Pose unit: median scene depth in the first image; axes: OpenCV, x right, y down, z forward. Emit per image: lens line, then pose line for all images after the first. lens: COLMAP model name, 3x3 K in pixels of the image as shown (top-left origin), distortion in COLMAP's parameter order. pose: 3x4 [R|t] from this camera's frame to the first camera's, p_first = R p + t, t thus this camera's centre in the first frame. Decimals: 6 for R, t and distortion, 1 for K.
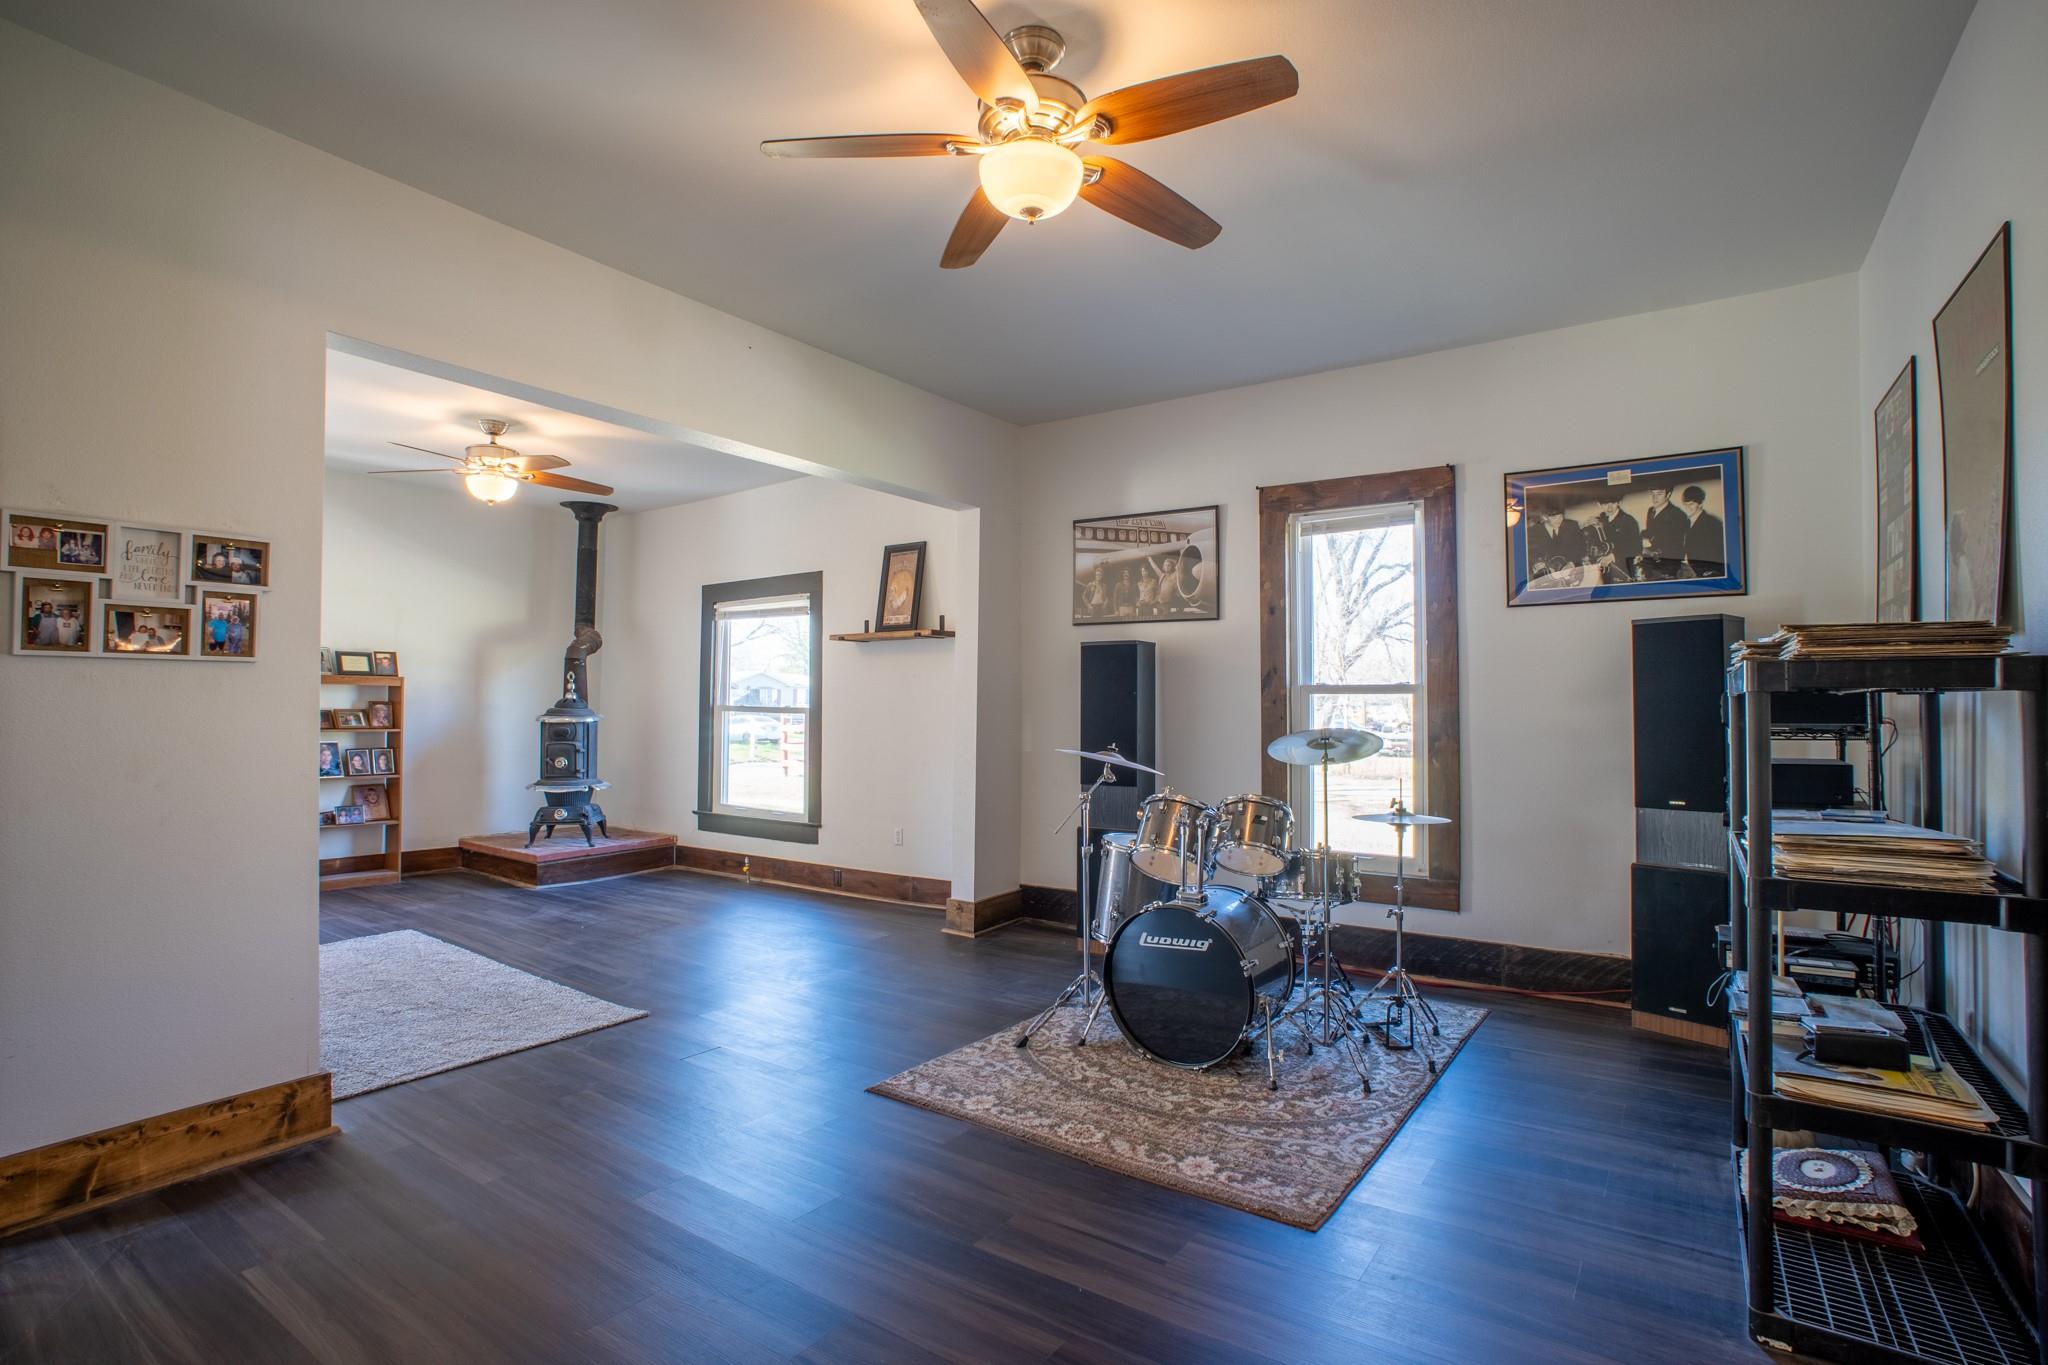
lens RADIAL K [[1093.1, 0, 1023.0], [0, 1093.1, 675.3], [0, 0, 1]] dist [0.000626, 0.000321]
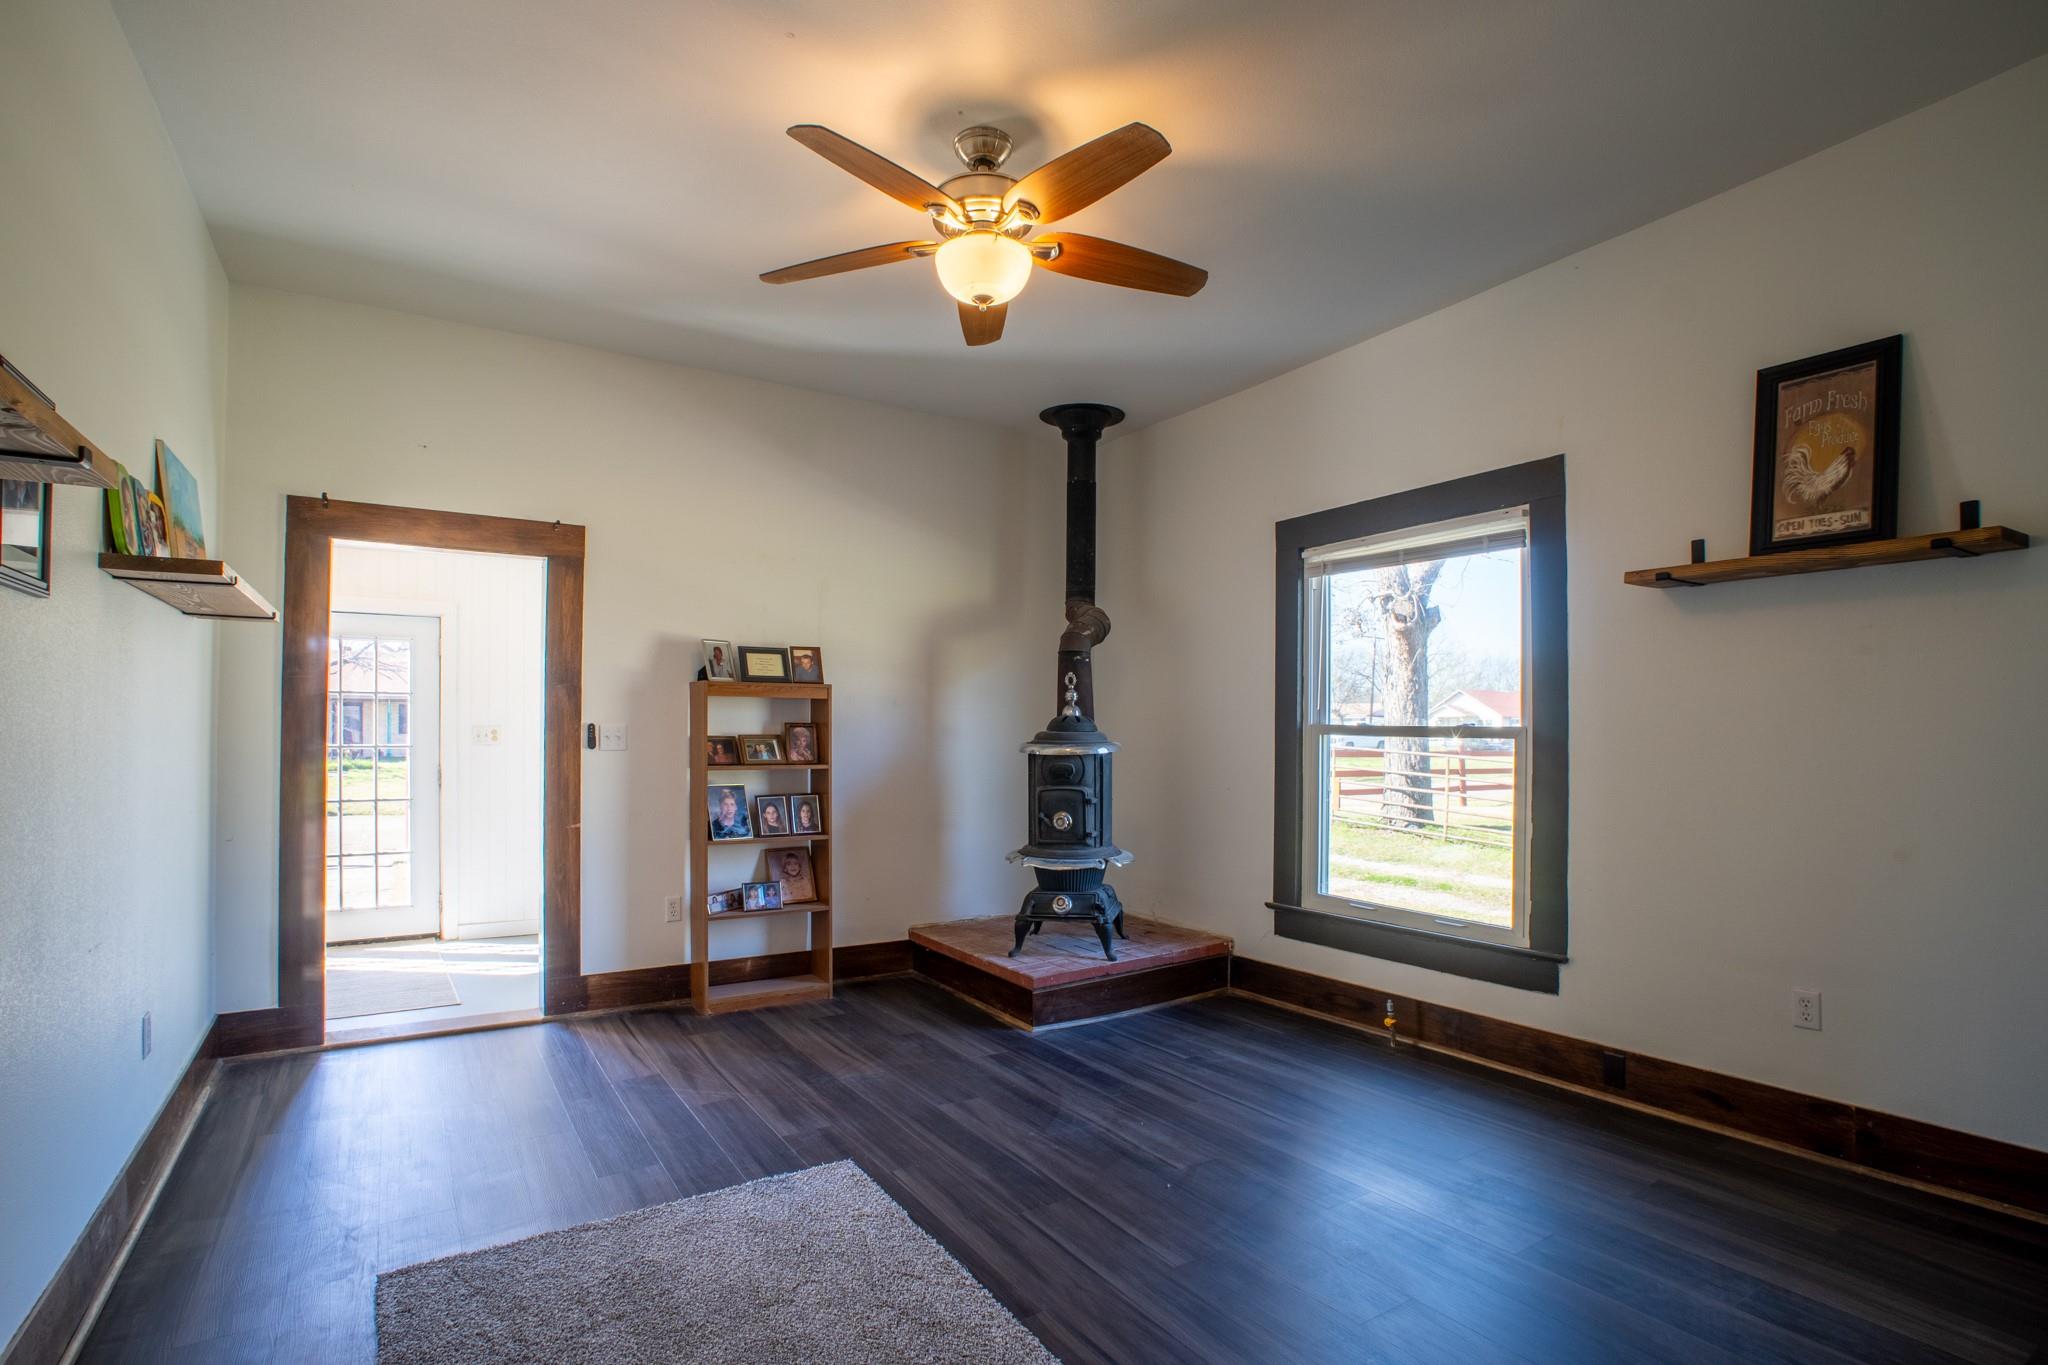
lens RADIAL K [[990.6, 0, 1023.5], [0, 990.6, 718.5], [0, 0, 1]] dist [-0.001189, 0.000173]
pose [[0.947169, -0.010899, -0.320551, -0.264850], [0.015663, 0.999802, 0.012287, 0.015816], [0.320353, -0.016659, 0.947152, 0.470102]]
